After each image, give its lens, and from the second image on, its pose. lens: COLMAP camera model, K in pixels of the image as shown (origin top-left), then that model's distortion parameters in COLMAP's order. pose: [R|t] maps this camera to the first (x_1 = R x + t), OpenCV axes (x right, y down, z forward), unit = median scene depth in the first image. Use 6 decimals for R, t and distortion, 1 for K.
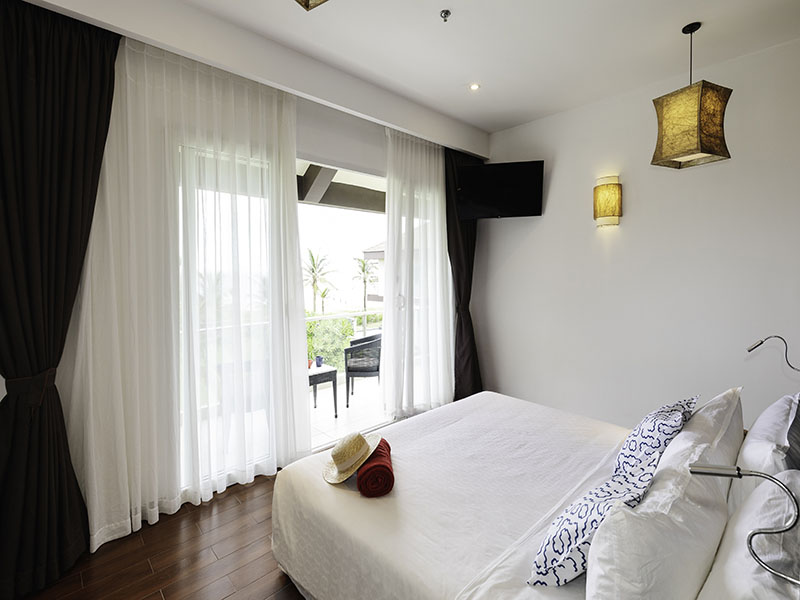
lens RADIAL K [[355.7, 0, 440.9], [0, 355.7, 278.3], [0, 0, 1]] dist [0.002546, 0.000001]
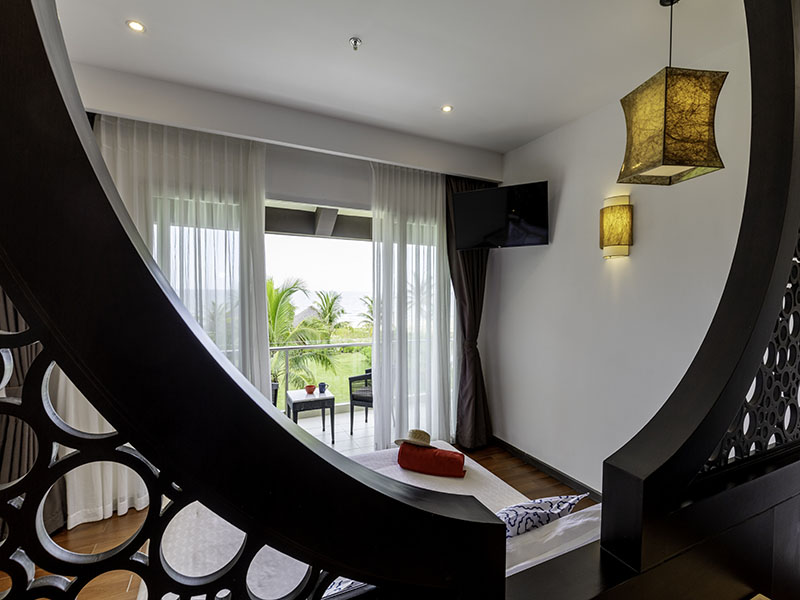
lens RADIAL K [[359.4, 0, 437.4], [0, 359.4, 304.3], [0, 0, 1]] dist [-0.001867, -0.000263]
pose [[0.954692, 0.025865, -0.296471, 0.408391], [-0.023536, 0.999658, 0.011421, -0.047710], [0.296664, -0.003926, 0.954974, 0.115058]]
